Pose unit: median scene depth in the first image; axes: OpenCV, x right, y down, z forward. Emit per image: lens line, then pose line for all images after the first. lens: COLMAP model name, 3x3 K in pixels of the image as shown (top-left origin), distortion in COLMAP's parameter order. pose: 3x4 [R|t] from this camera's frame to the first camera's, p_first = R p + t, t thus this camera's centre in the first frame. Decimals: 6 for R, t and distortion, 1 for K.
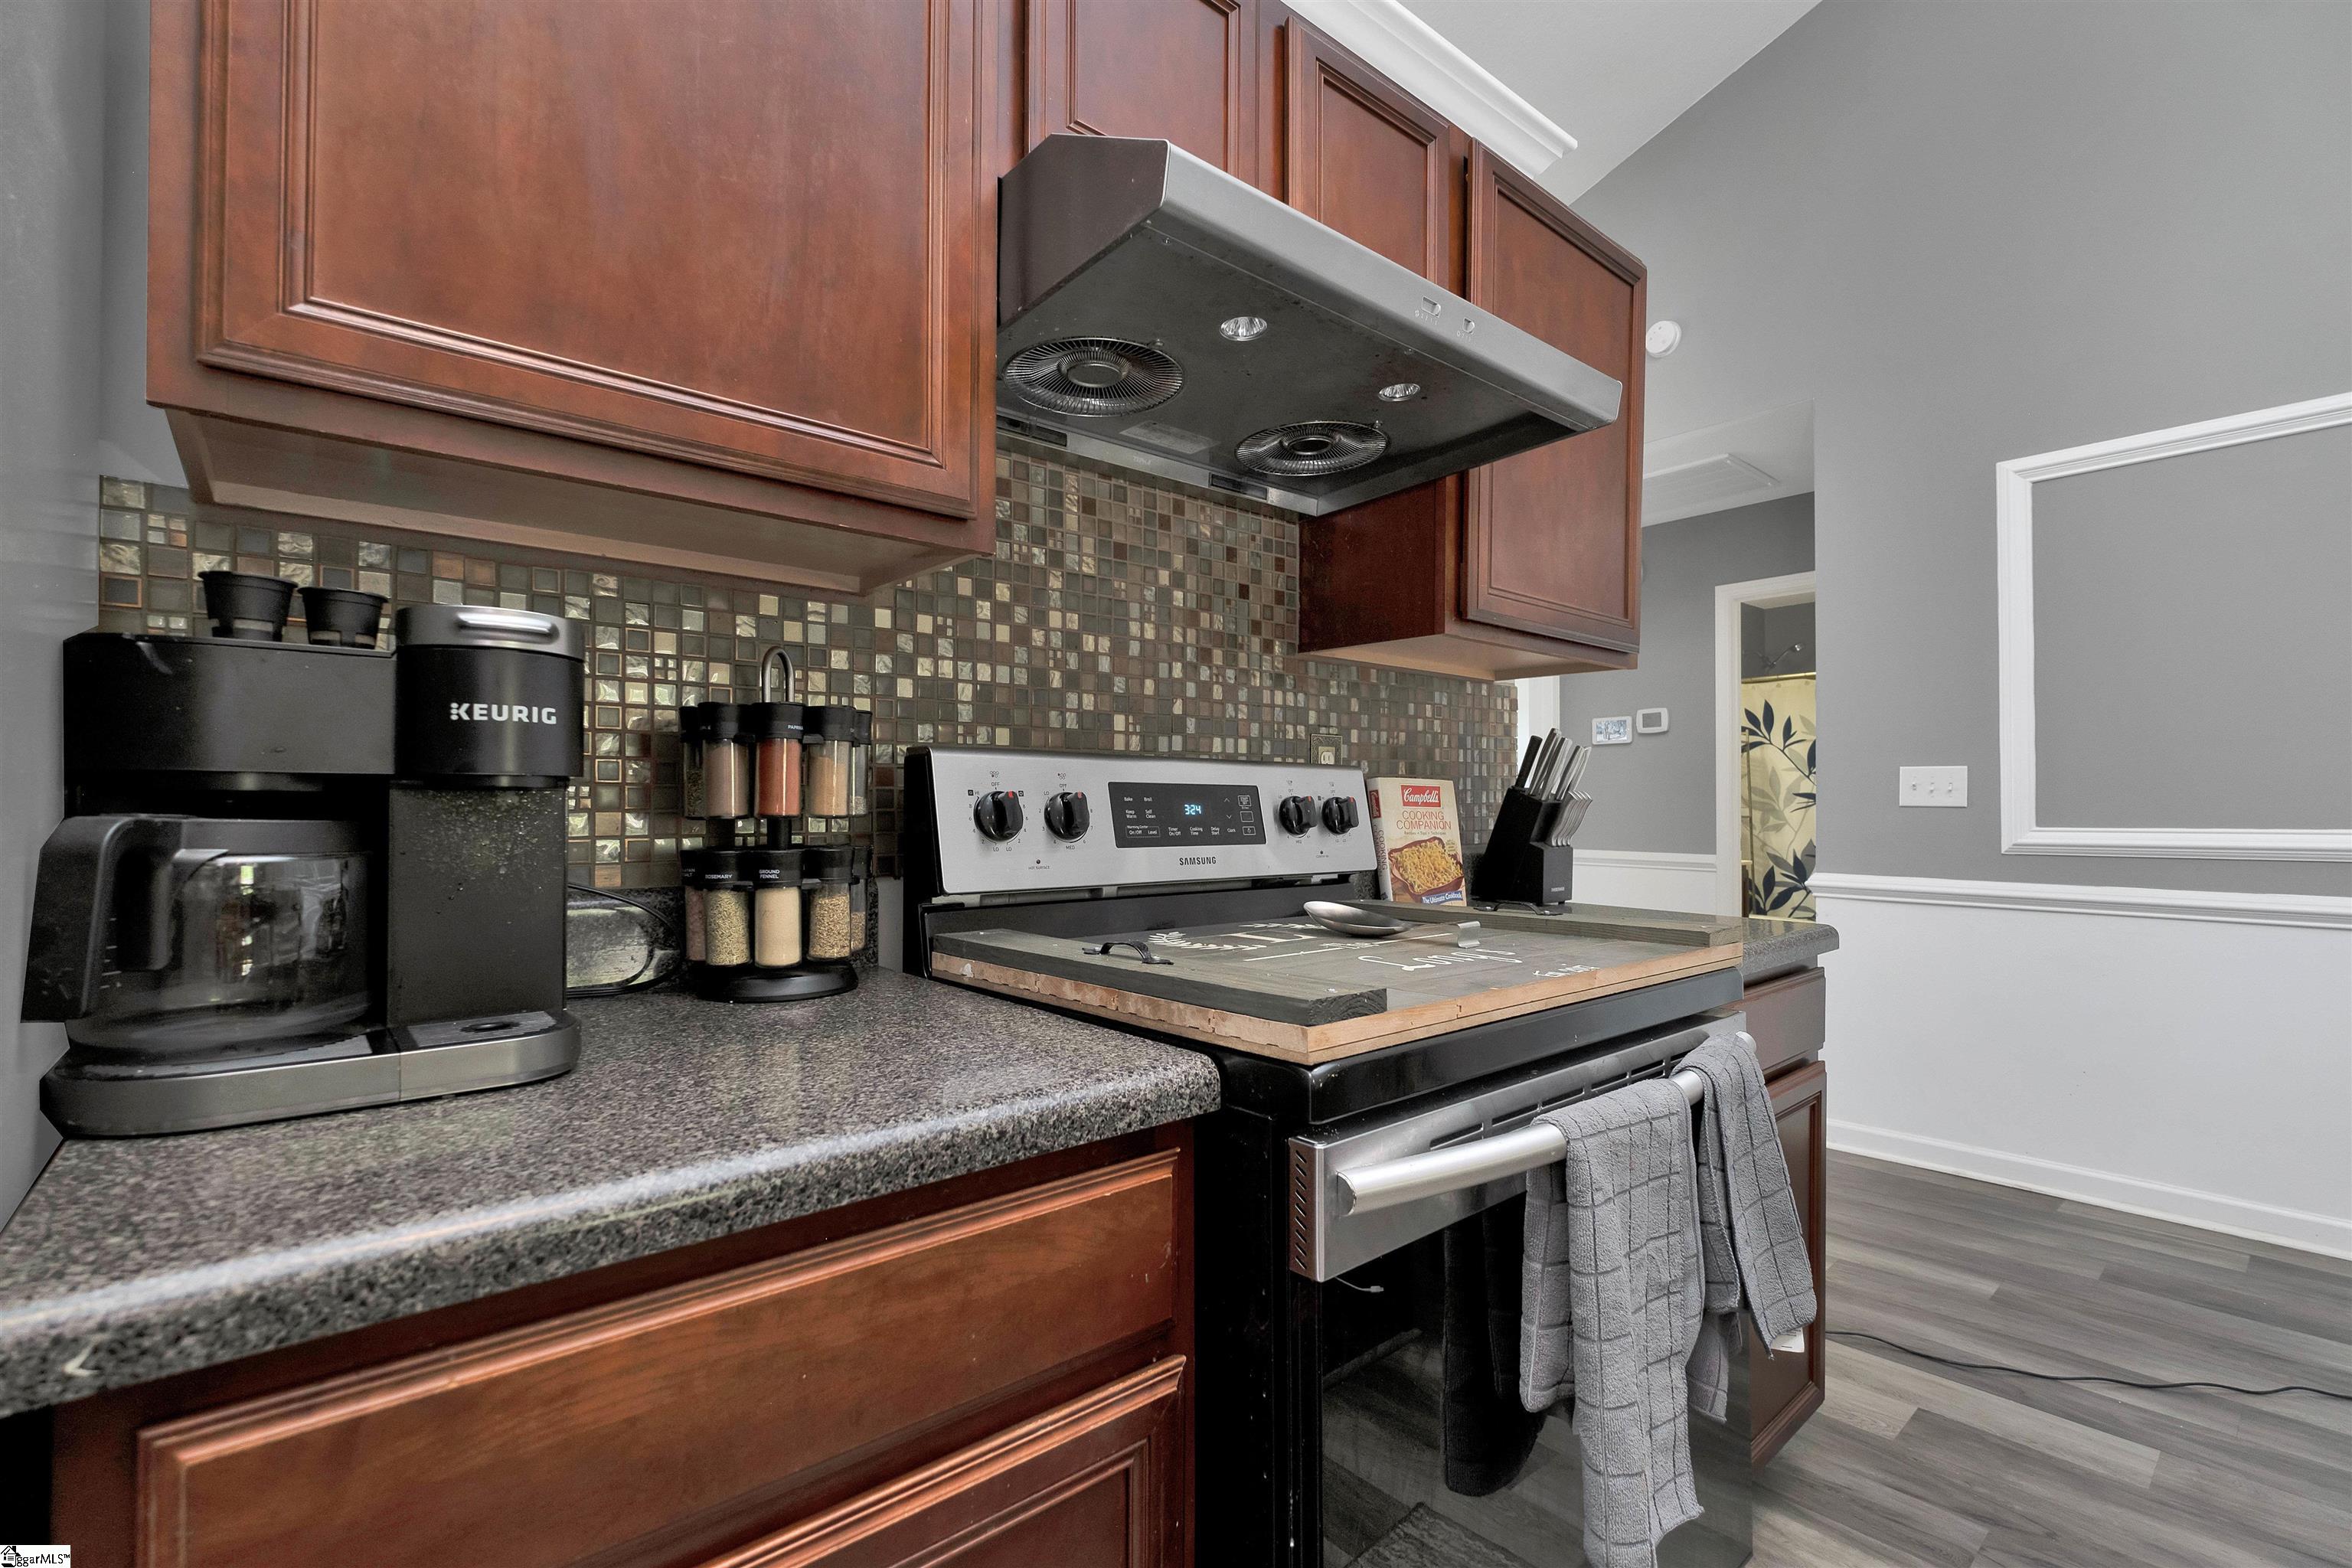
lens RADIAL K [[1019.6, 0, 1174.0], [0, 1019.6, 800.8], [0, 0, 1]] dist [0.001723, -0.002118]
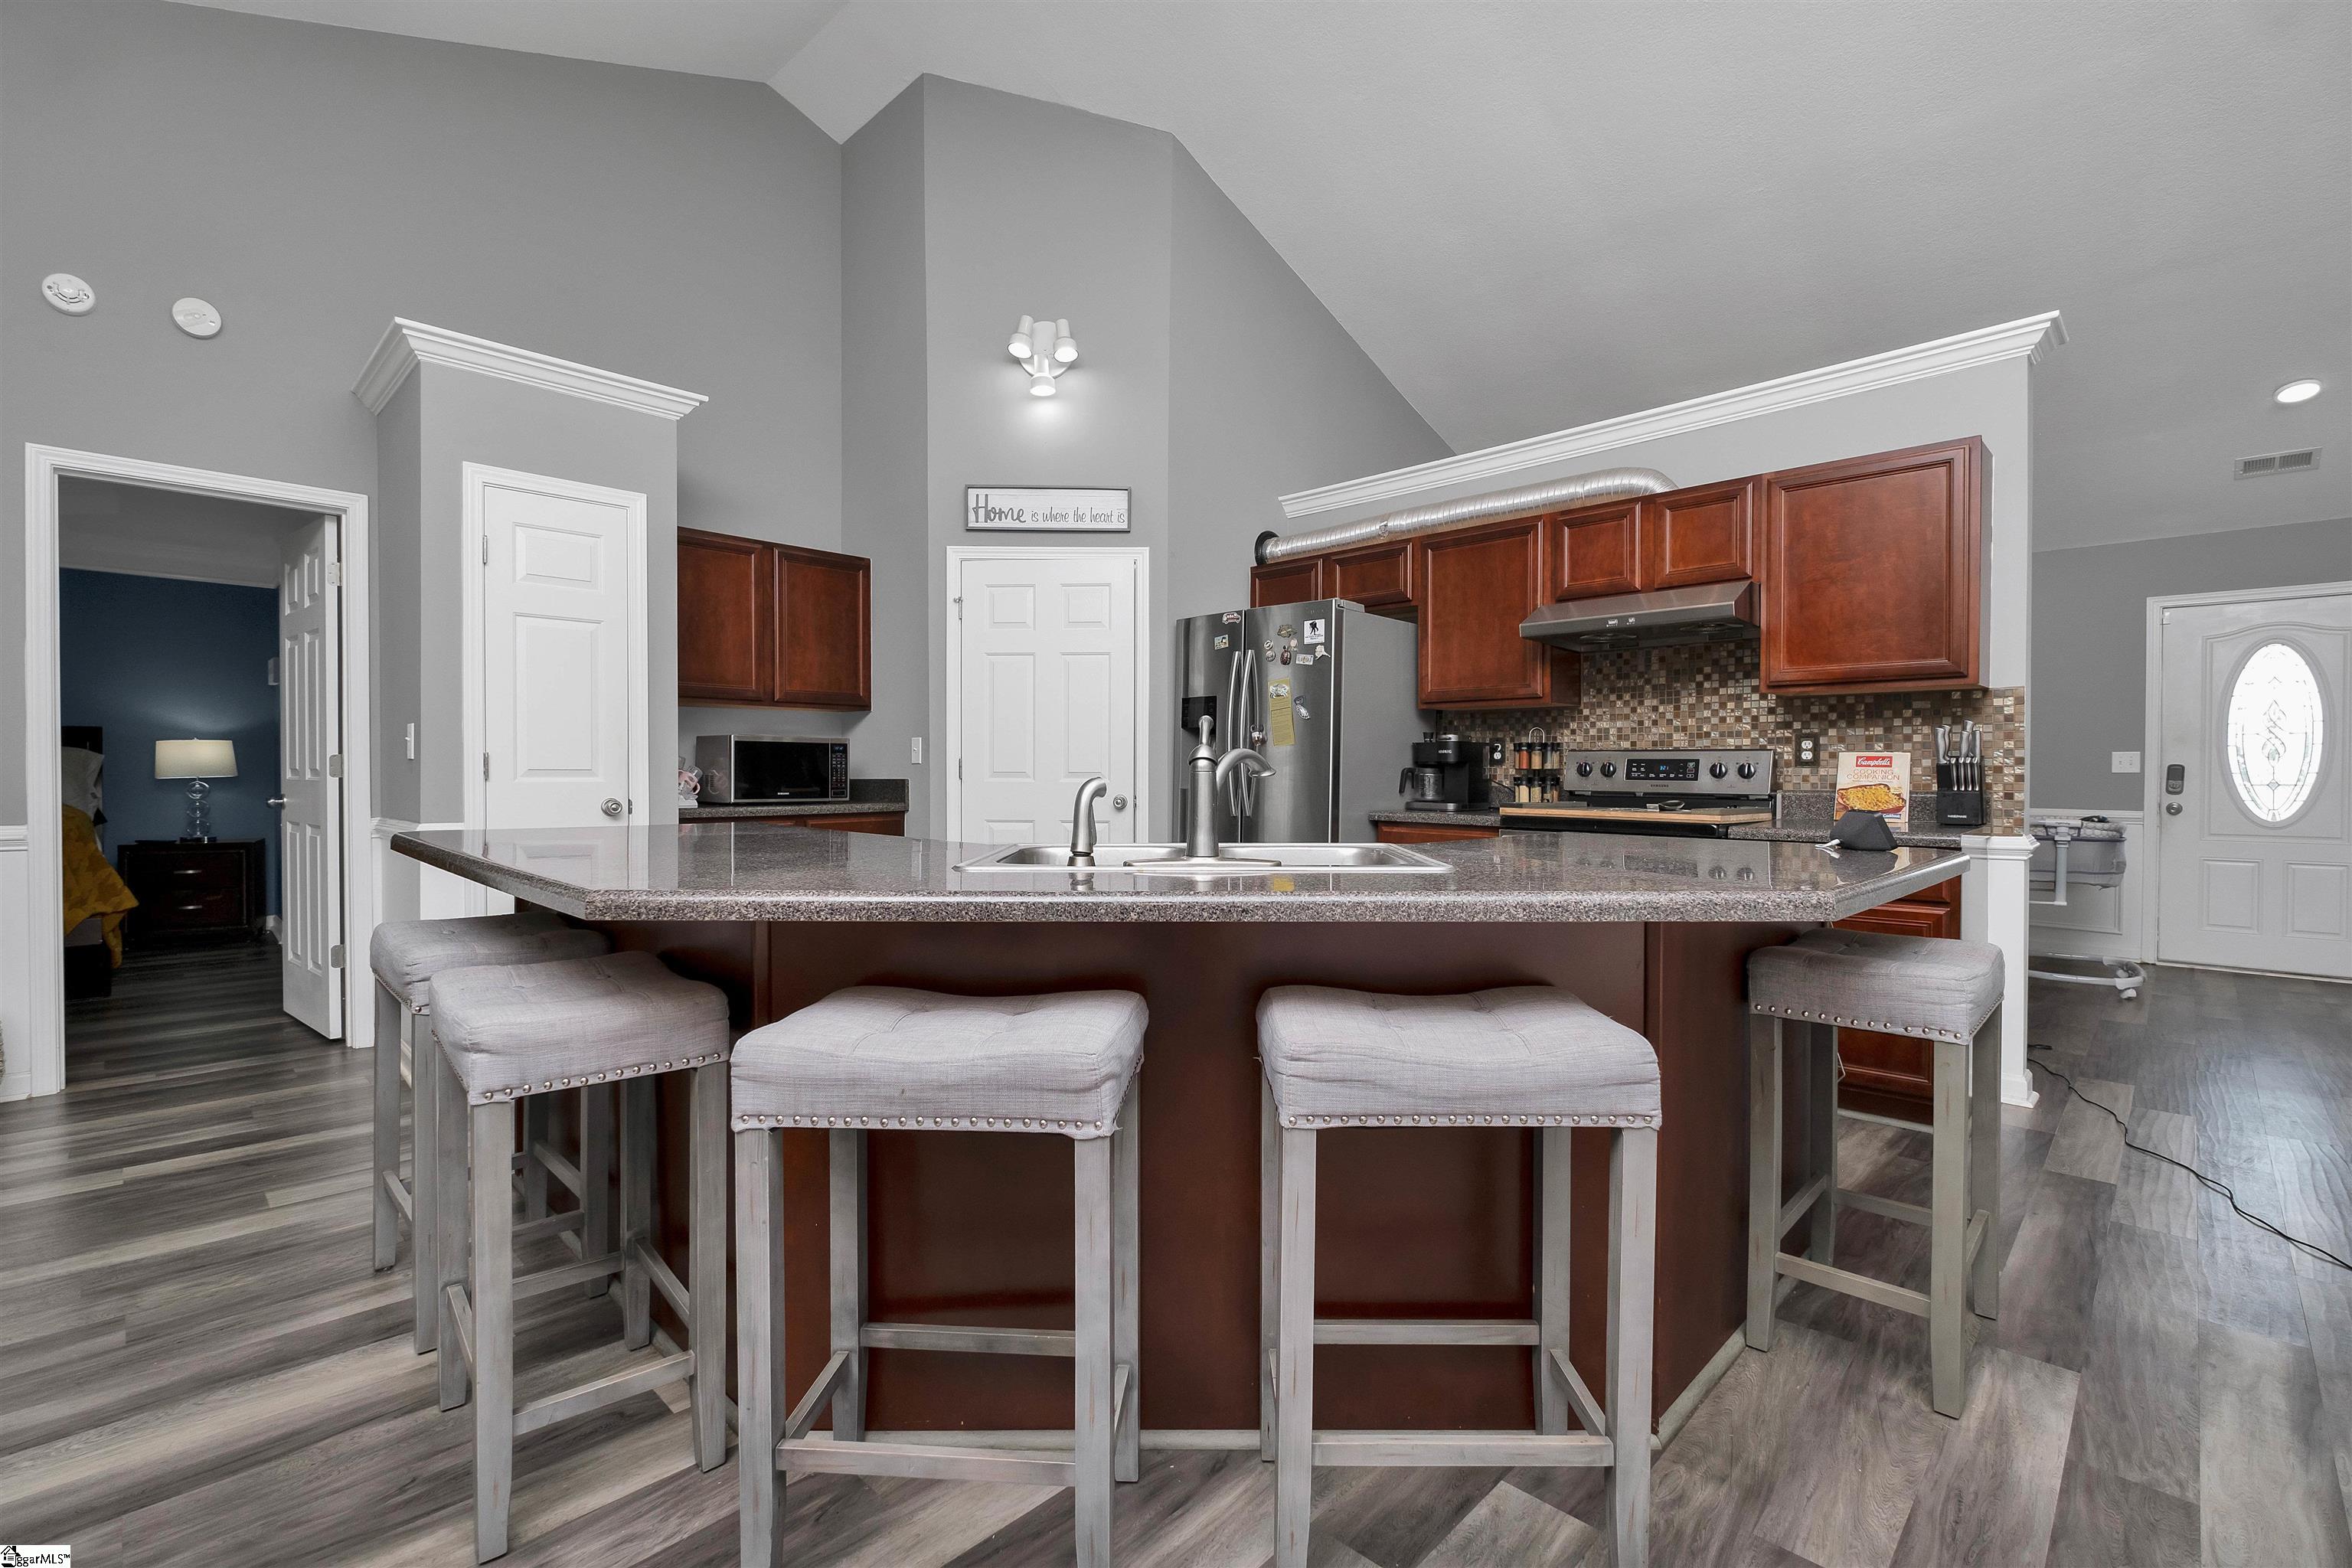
lens RADIAL K [[1019.6, 0, 1185.0], [0, 1019.6, 791.3], [0, 0, 1]] dist [0.001723, -0.002118]
pose [[0.091323, 0.021640, -0.995586, 2.615313], [-0.000551, 0.999765, 0.021681, 0.011635], [0.995821, -0.001431, 0.091313, -0.563397]]
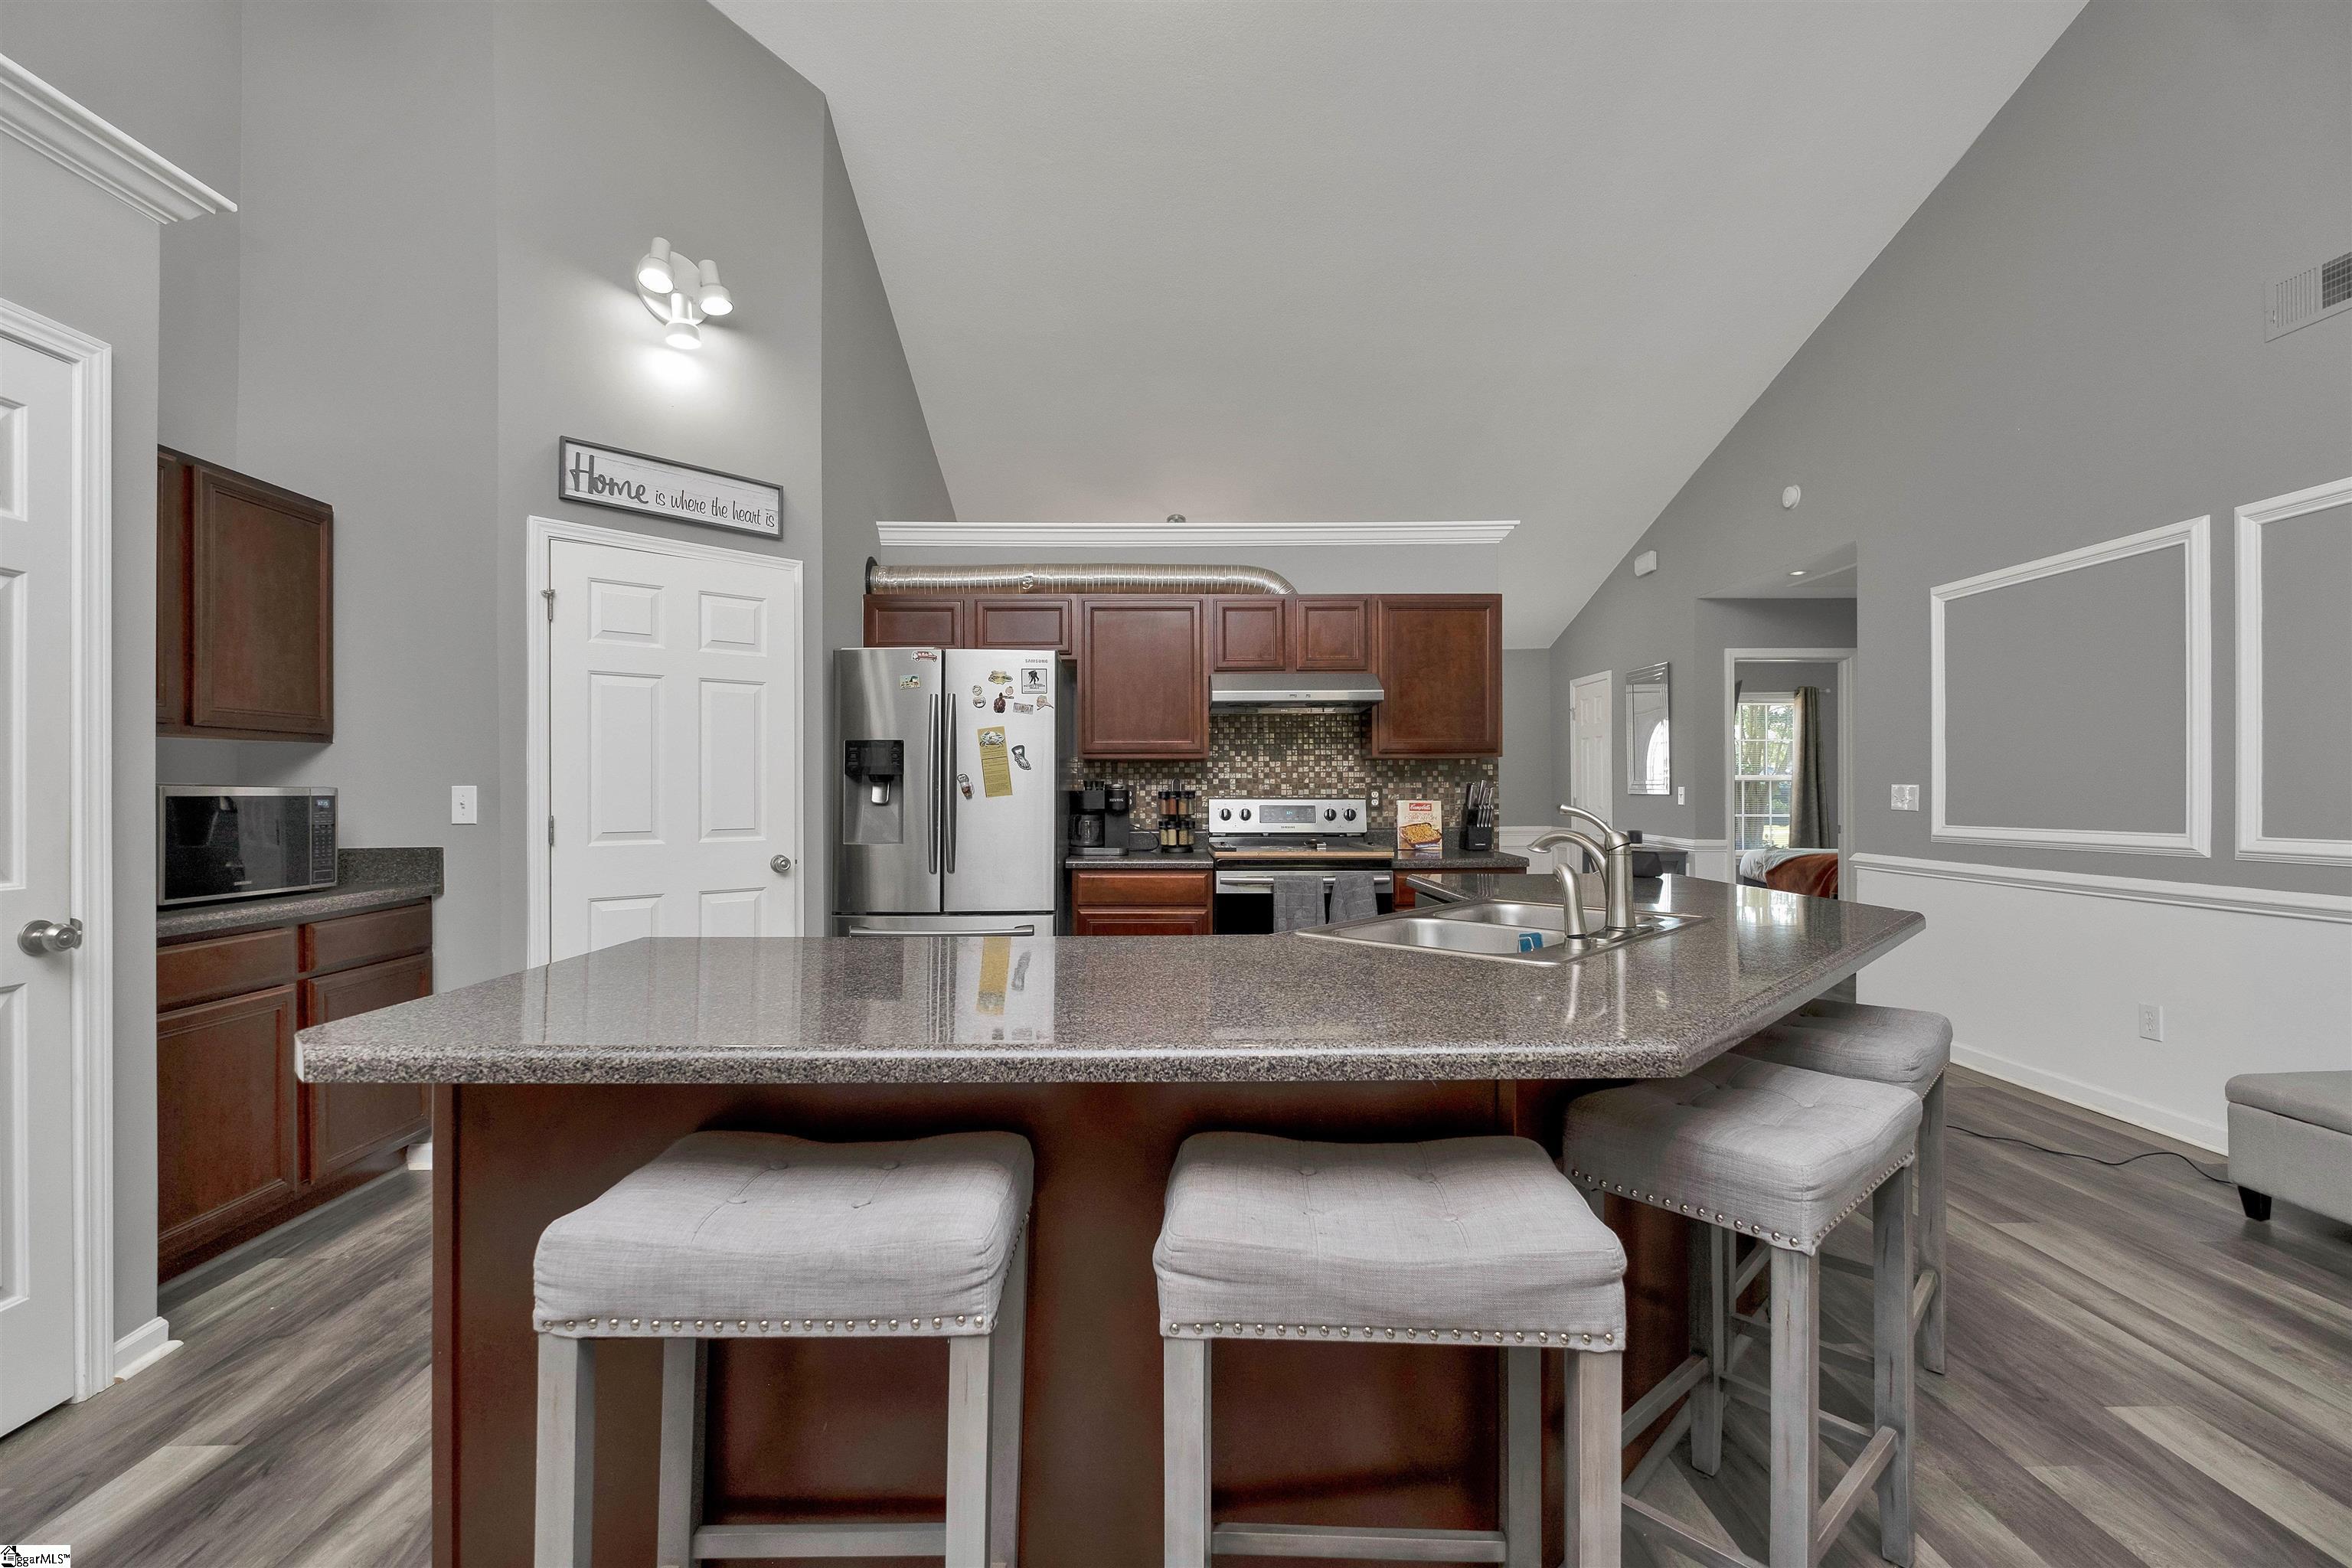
lens RADIAL K [[1019.6, 0, 1171.5], [0, 1019.6, 788.3], [0, 0, 1]] dist [0.001723, -0.002118]
pose [[0.775800, -0.005005, -0.630959, 1.849564], [0.006343, 0.999980, -0.000133, -0.076050], [0.630947, -0.003899, 0.775816, -1.912881]]
